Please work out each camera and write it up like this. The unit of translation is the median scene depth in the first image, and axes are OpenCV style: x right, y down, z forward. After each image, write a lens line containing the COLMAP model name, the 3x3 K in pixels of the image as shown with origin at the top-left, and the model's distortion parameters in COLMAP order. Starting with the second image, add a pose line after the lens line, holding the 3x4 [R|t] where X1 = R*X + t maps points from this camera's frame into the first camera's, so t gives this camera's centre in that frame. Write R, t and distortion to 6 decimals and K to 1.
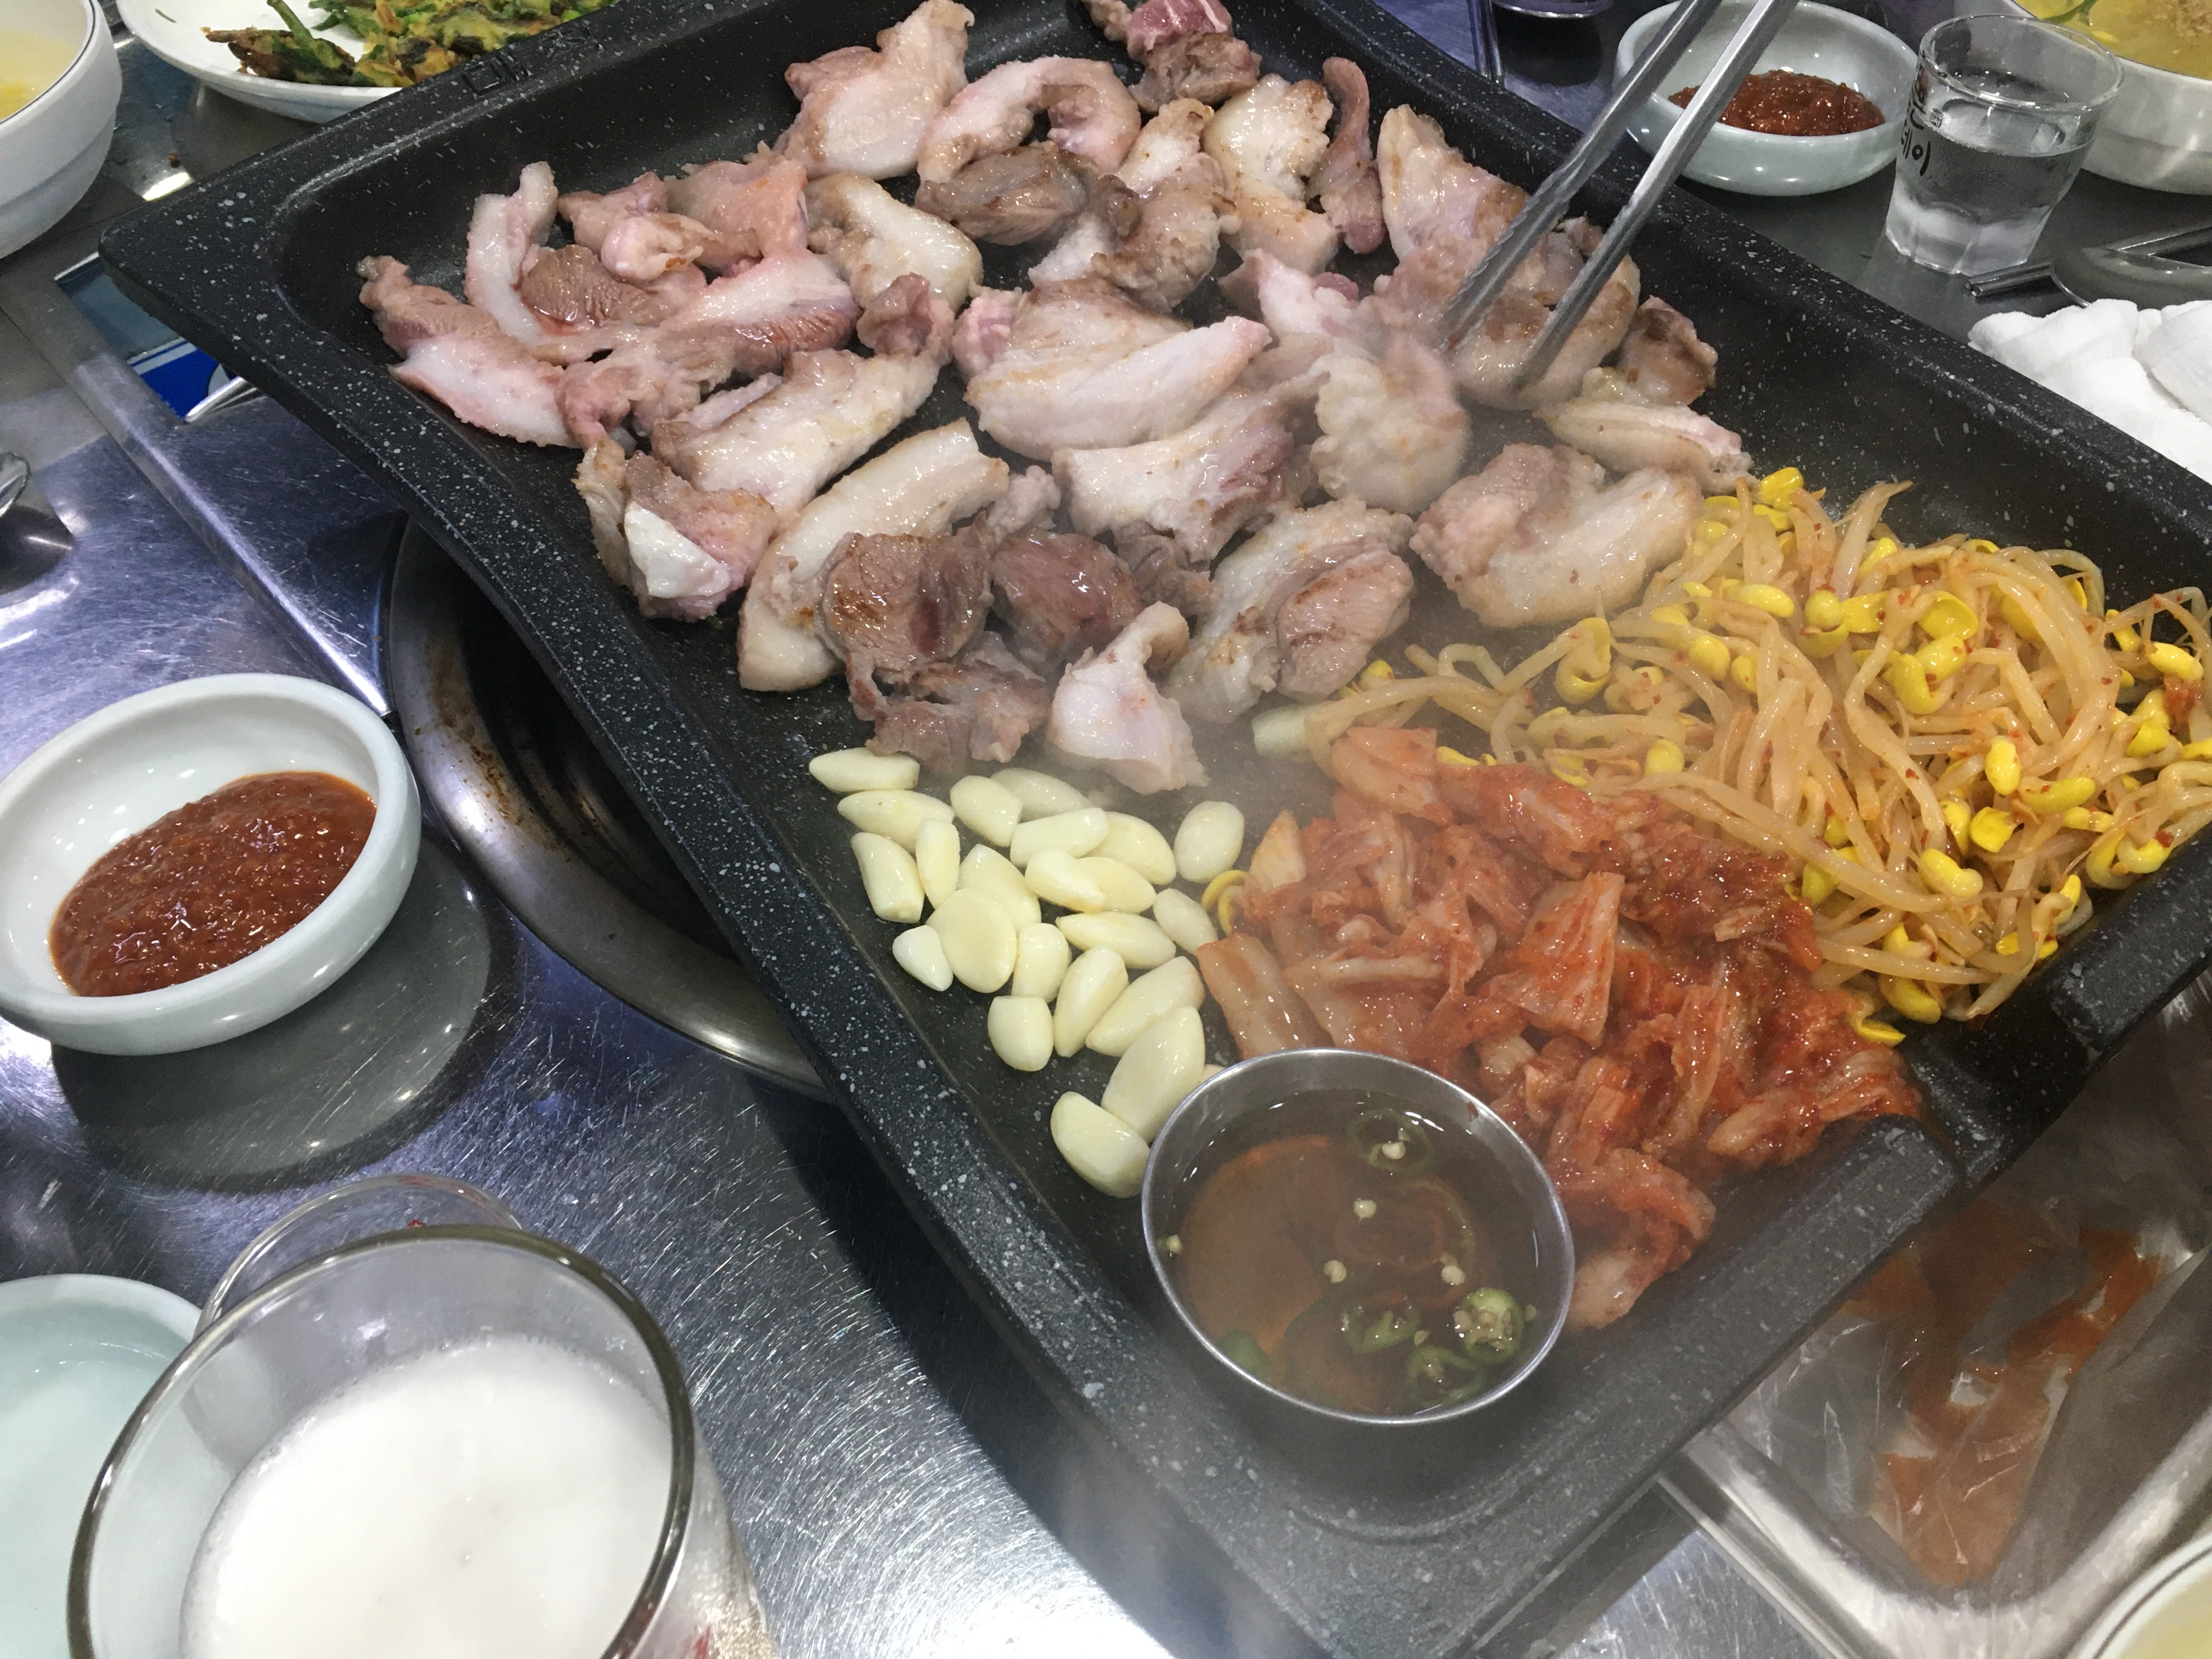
lens RADIAL K [[1878.1, 0, 1101.6], [0, 1878.1, 836.4], [0, 0, 1]] dist [0.060901, -0.093289]
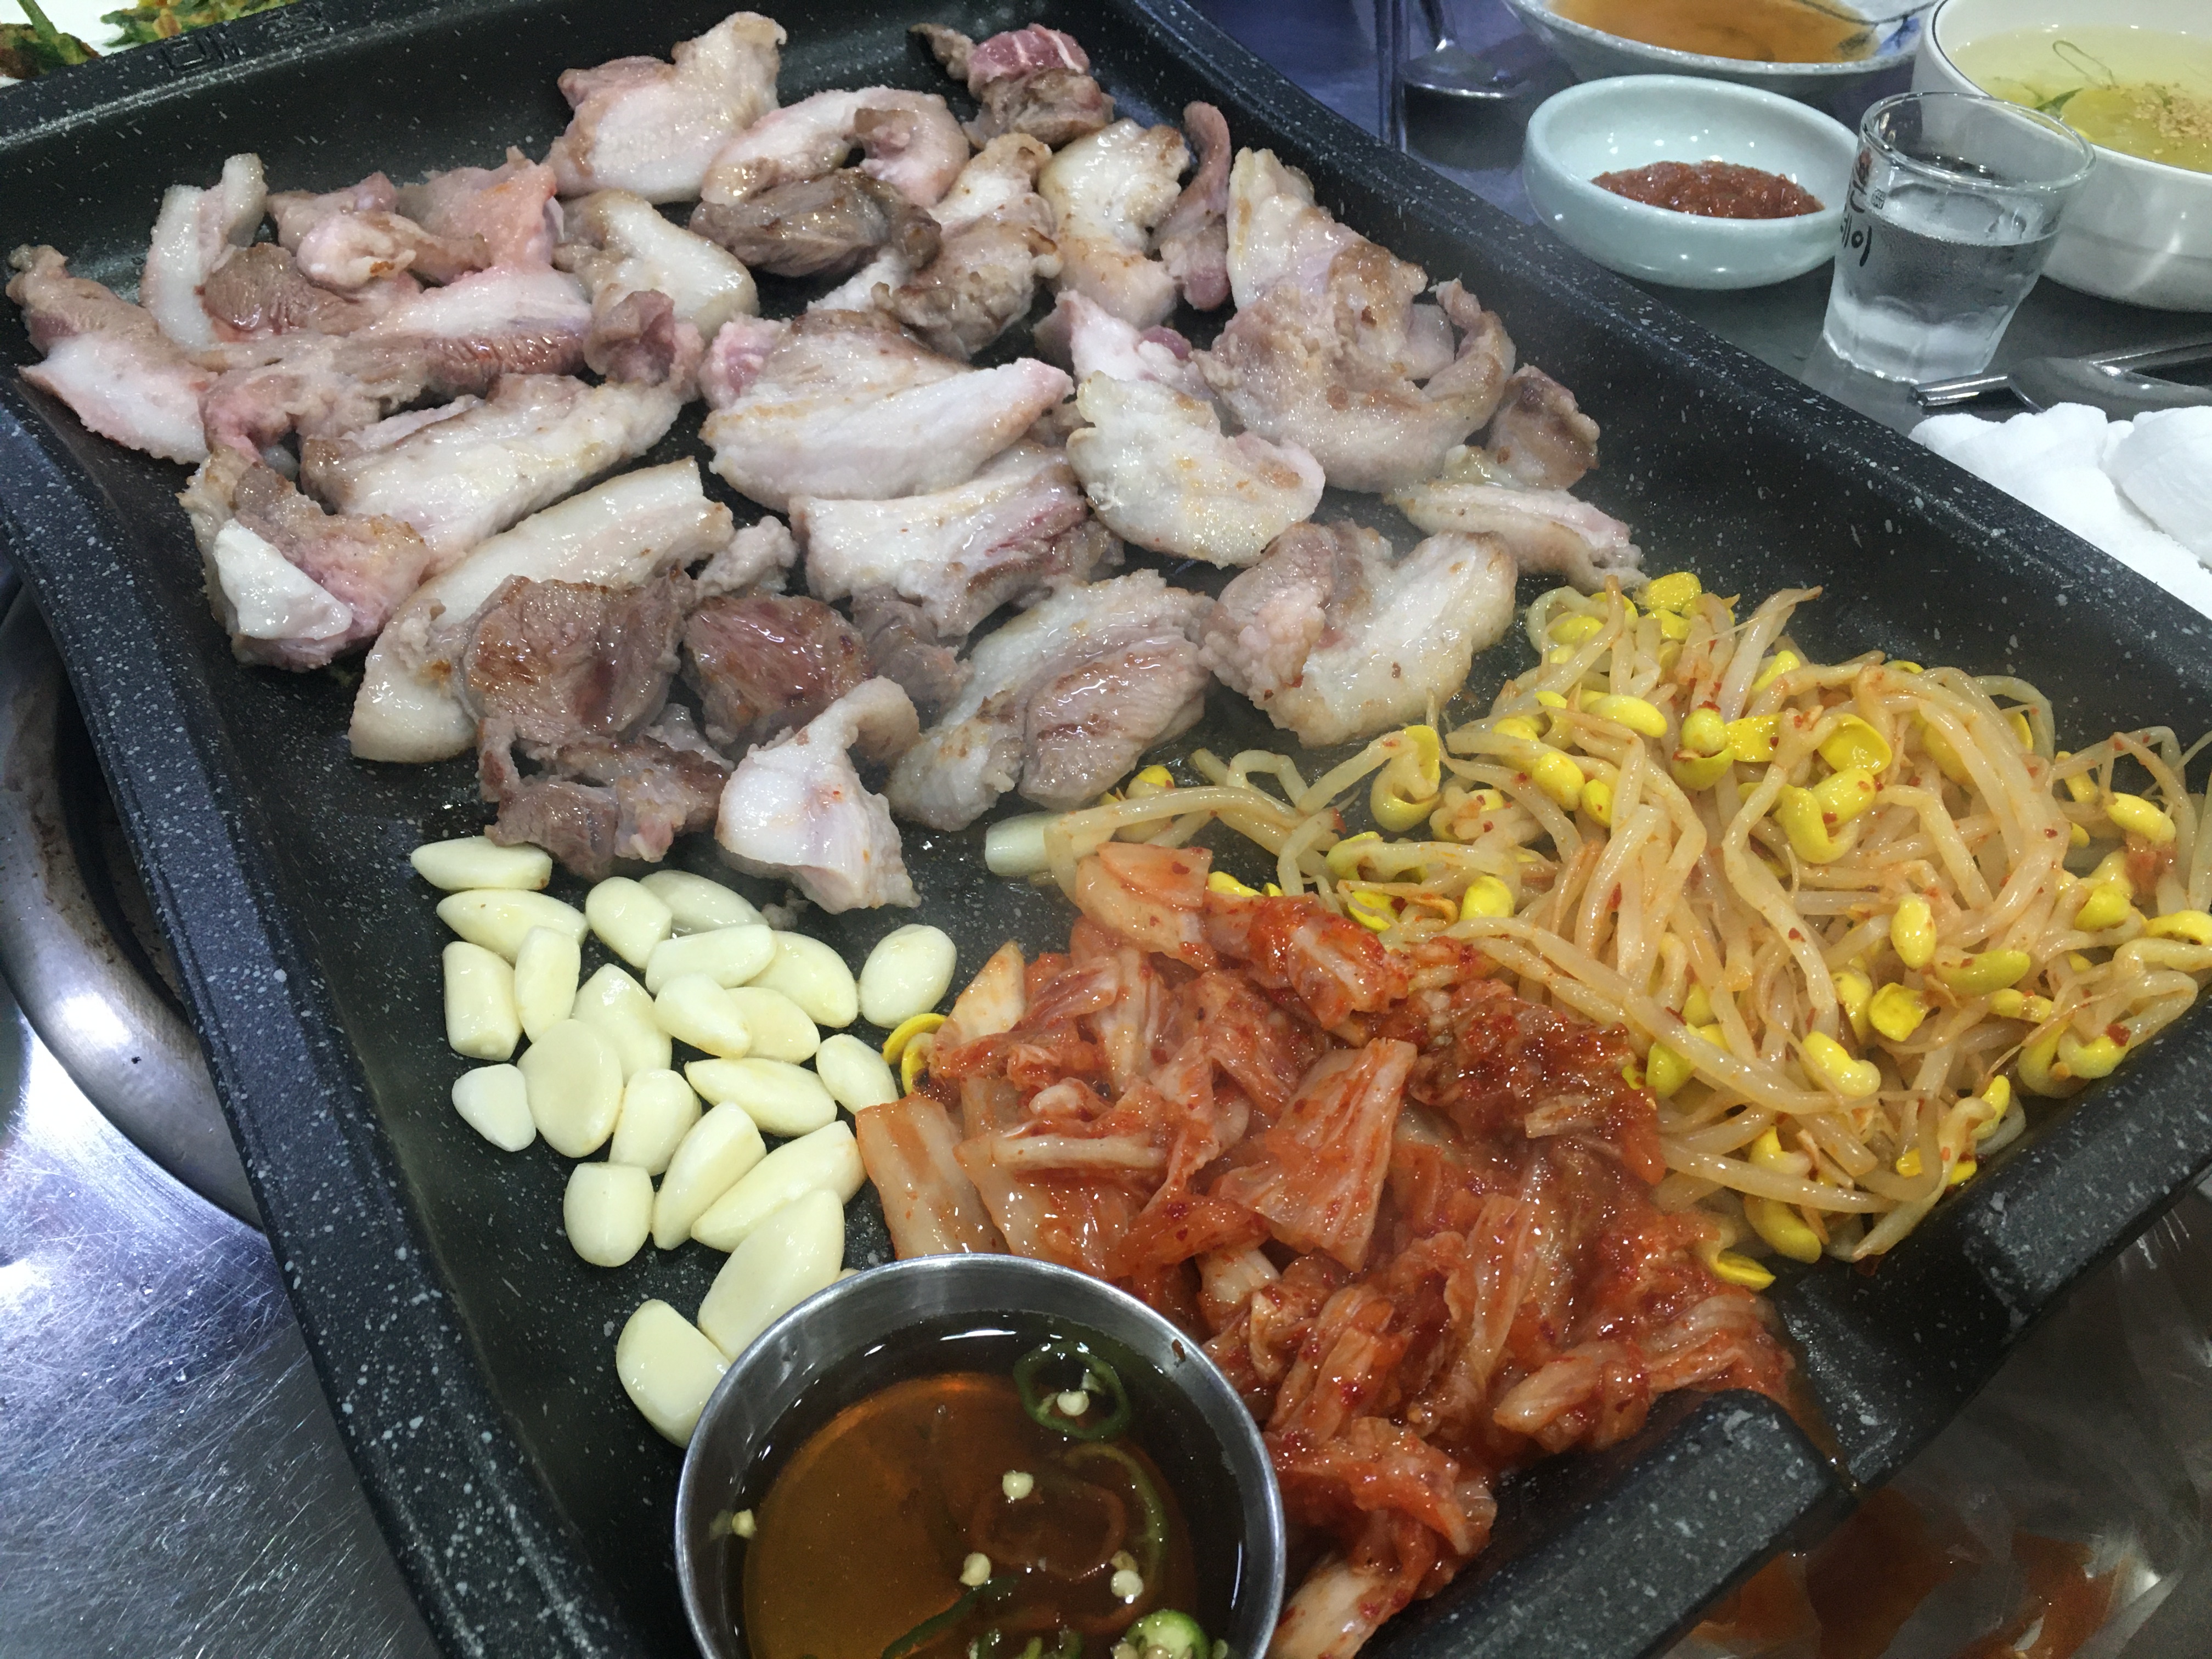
lens RADIAL K [[1878.1, 0, 1103.4], [0, 1878.1, 842.7], [0, 0, 1]] dist [0.060901, -0.093289]
pose [[0.998649, 0.051953, -0.000538, 0.128738], [-0.051812, 0.995059, -0.084695, 0.009107], [-0.003865, 0.084609, 0.996407, 0.202833]]
